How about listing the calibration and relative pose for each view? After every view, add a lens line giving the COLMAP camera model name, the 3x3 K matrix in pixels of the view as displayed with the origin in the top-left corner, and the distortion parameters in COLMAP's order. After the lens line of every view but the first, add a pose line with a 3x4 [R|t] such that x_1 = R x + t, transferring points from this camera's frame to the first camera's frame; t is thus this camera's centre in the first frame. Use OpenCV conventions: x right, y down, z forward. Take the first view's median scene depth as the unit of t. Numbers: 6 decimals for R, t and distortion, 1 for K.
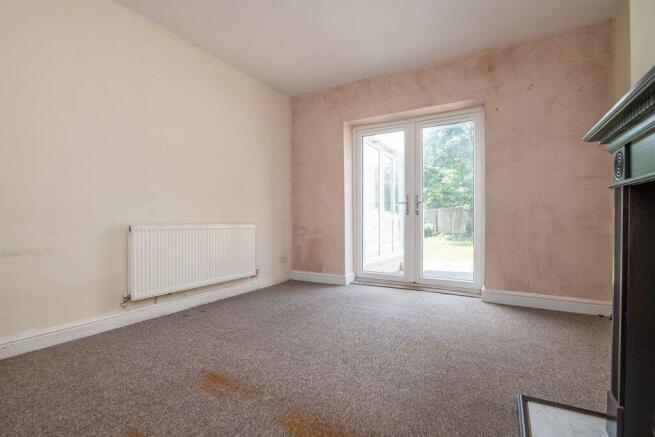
lens RADIAL K [[302.8, 0, 320.6], [0, 302.8, 222.0], [0, 0, 1]] dist [-0.022456, -0.000302]
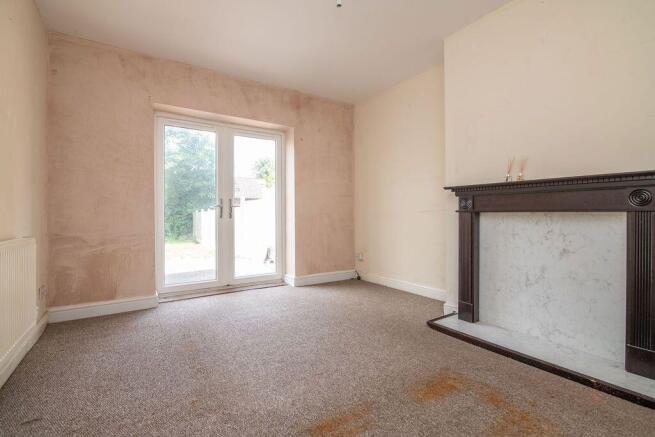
lens RADIAL K [[302.8, 0, 320.6], [0, 302.8, 215.5], [0, 0, 1]] dist [-0.022456, -0.000302]
pose [[0.443417, 0.000752, 0.896315, -0.465359], [0.010018, 0.999933, -0.005795, -0.025127], [-0.896259, 0.011549, 0.443380, 0.271870]]
